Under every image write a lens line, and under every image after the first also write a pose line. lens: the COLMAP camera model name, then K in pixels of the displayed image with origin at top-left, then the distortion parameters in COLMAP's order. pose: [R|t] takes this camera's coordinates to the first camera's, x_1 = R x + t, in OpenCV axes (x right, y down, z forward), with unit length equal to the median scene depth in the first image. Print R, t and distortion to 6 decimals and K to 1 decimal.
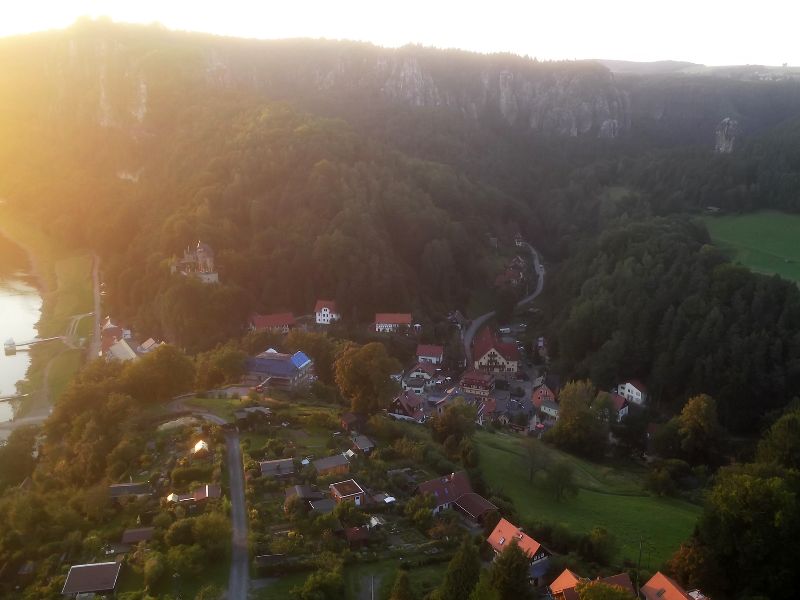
lens RADIAL K [[683.7, 0, 399.7], [0, 683.7, 300.1], [0, 0, 1]] dist [-0.011285, -0.011000]
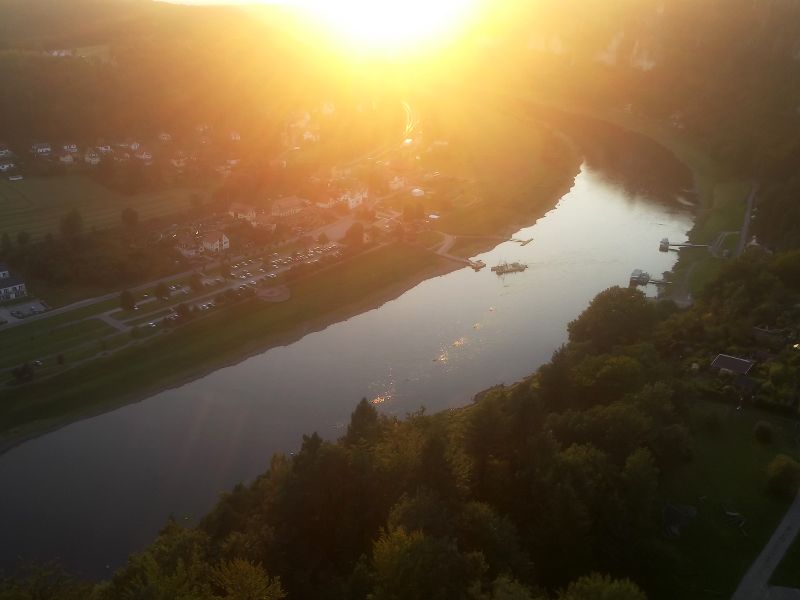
lens RADIAL K [[683.7, 0, 399.8], [0, 683.7, 299.2], [0, 0, 1]] dist [-0.011285, -0.011000]
pose [[0.631117, 0.269210, -0.727473, 0.036997], [-0.206786, 0.962295, 0.176712, 0.045645], [0.747617, 0.038905, 0.662990, -0.149150]]
